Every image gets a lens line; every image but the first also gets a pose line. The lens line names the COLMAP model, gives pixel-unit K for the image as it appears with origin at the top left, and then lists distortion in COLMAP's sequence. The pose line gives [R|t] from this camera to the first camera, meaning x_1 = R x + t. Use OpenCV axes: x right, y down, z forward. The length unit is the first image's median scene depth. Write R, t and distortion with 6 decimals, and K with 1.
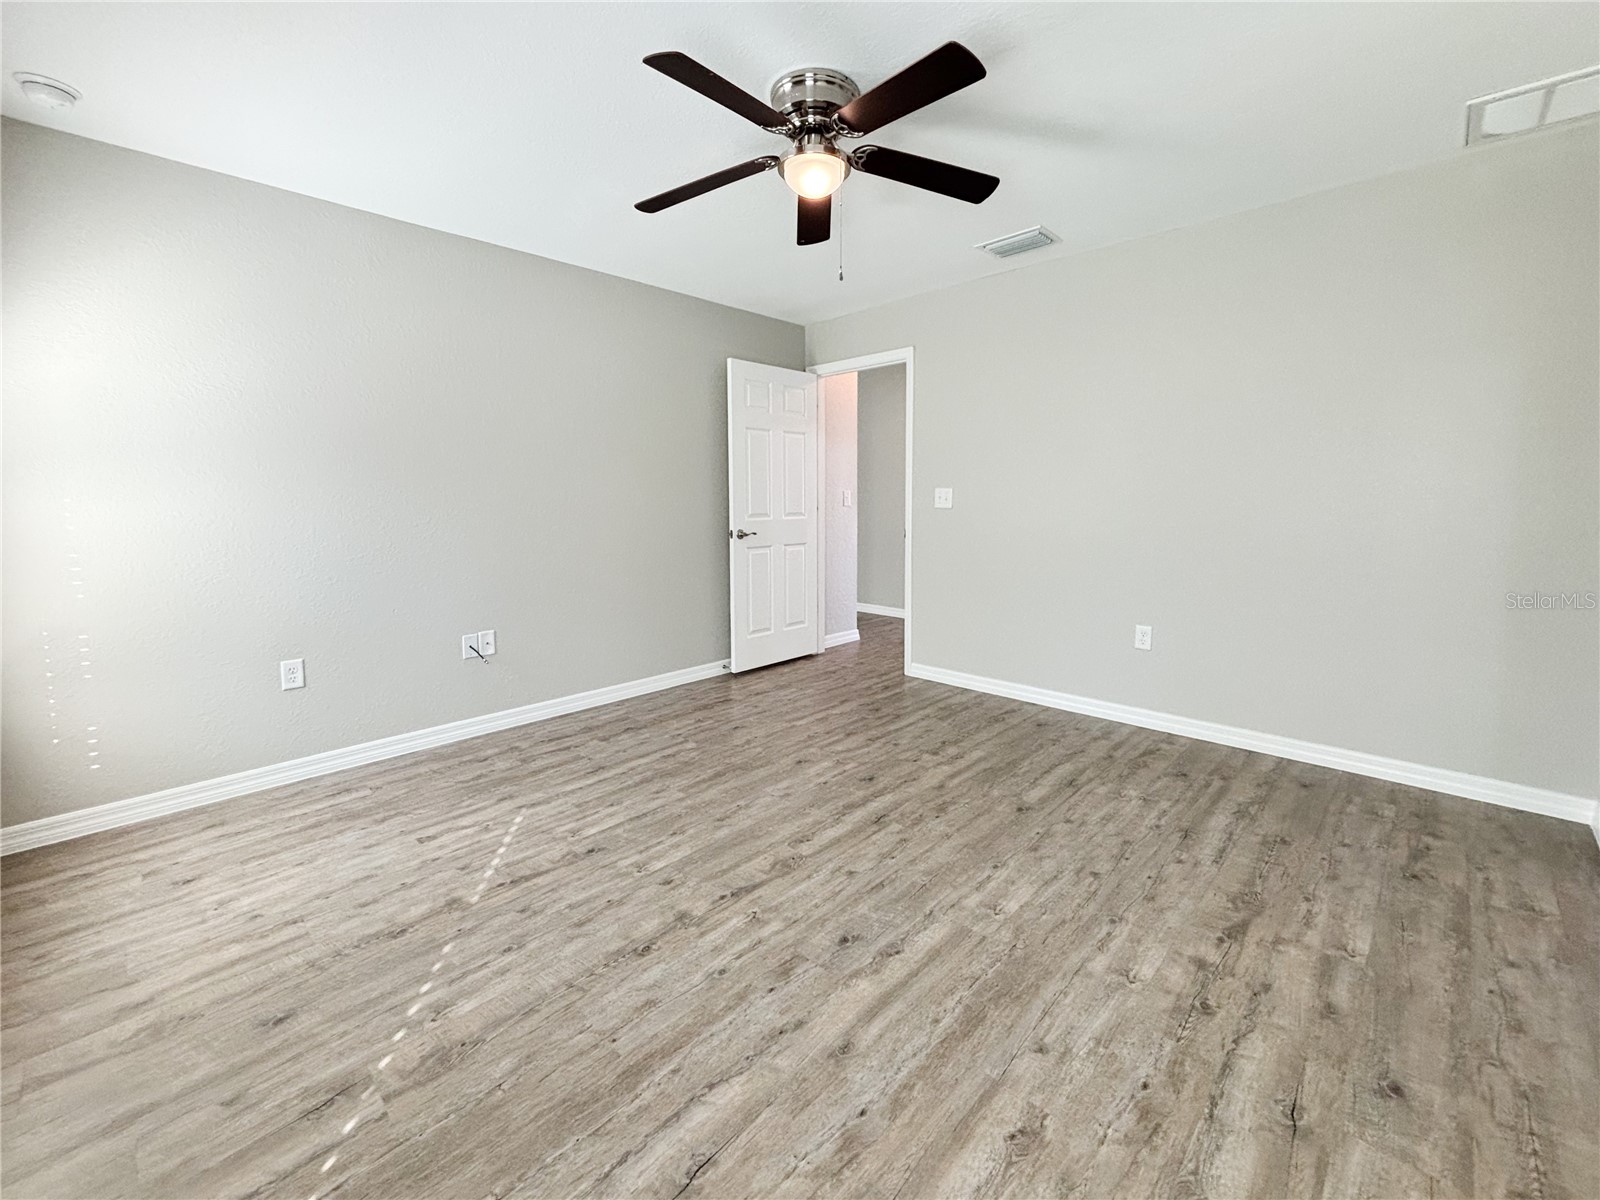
lens RADIAL K [[668.7, 0, 796.1], [0, 668.7, 596.1], [0, 0, 1]] dist [0.001471, 0.001308]
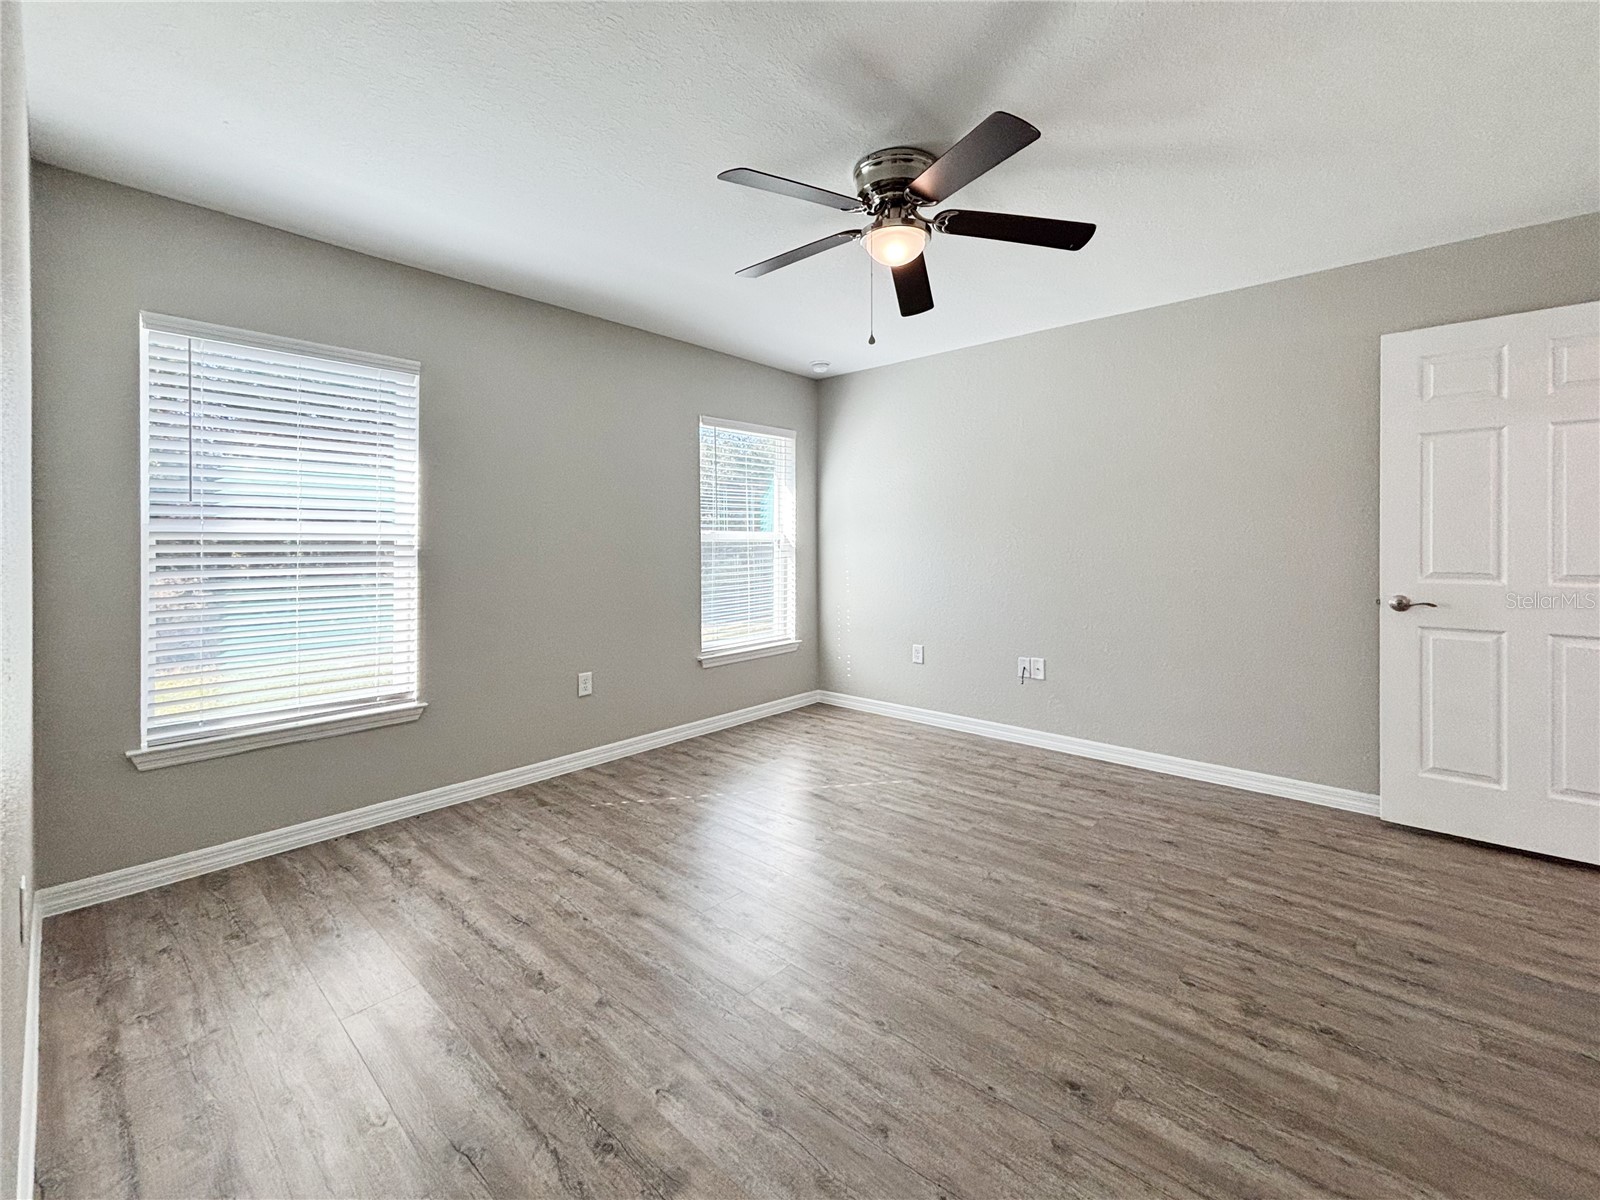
lens RADIAL K [[668.7, 0, 801.1], [0, 668.7, 595.6], [0, 0, 1]] dist [0.001471, 0.001308]
pose [[0.045803, 0.088238, -0.995046, 0.853402], [-0.146468, 0.985919, 0.080687, -0.112792], [0.988154, 0.142047, 0.058082, 0.662286]]
